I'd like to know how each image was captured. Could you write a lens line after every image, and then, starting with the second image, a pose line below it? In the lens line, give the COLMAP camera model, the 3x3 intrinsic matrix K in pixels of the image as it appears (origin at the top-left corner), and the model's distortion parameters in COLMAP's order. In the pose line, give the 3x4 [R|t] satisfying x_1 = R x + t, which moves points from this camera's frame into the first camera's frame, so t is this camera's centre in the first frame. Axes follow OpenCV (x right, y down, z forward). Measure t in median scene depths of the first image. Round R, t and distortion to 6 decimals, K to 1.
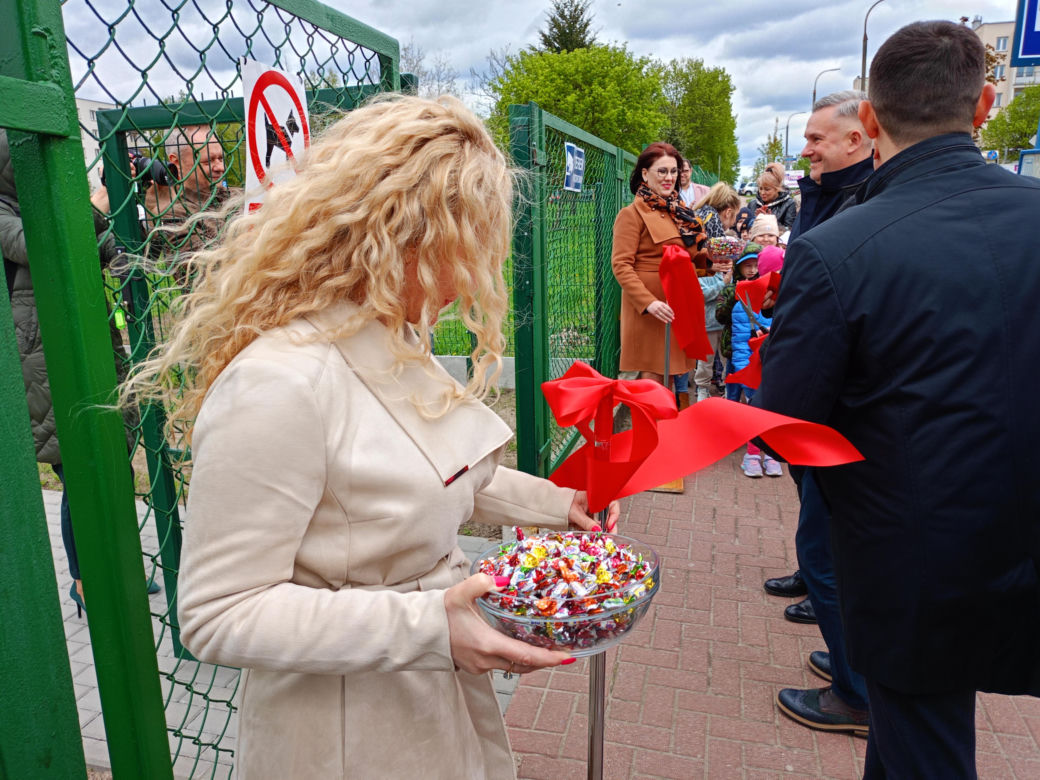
lens RADIAL K [[769.3, 0, 520.0], [0, 769.3, 390.0], [0, 0, 1]] dist [0.003806, -0.003270]
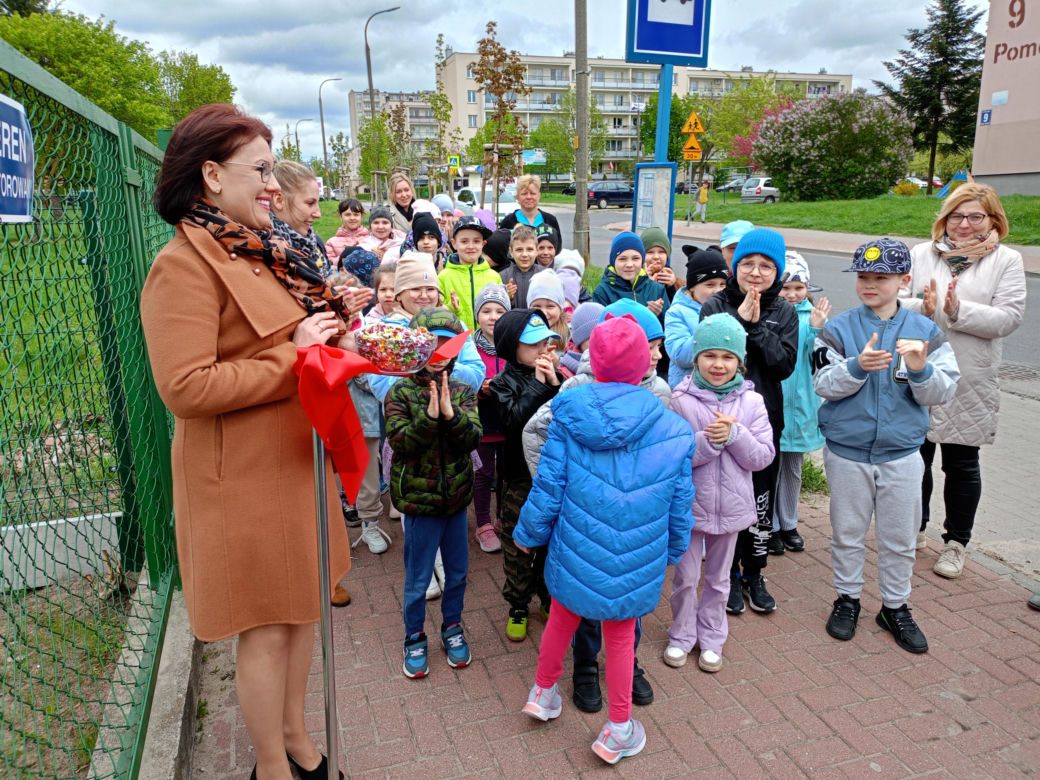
lens RADIAL K [[769.3, 0, 520.0], [0, 769.3, 390.0], [0, 0, 1]] dist [0.003806, -0.003270]
pose [[0.827732, -0.120099, 0.548120, 0.056597], [0.124268, 0.991806, 0.029654, -0.150636], [-0.547190, 0.043568, 0.835874, 0.541357]]
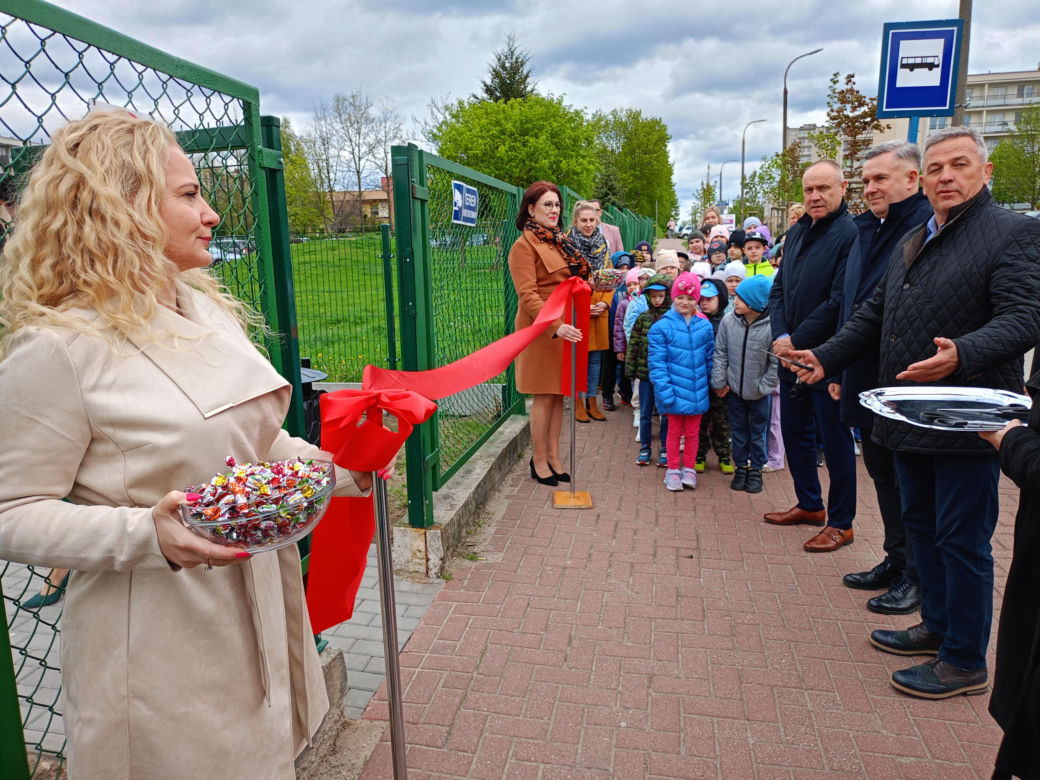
lens RADIAL K [[761.5, 0, 514.5], [0, 761.5, 390.2], [0, 0, 1]] dist [0.006485, -0.005553]
pose [[0.998351, -0.008841, 0.056722, 0.067255], [0.011725, 0.998644, -0.050712, 0.028908], [-0.056197, 0.051293, 0.997101, -0.065224]]
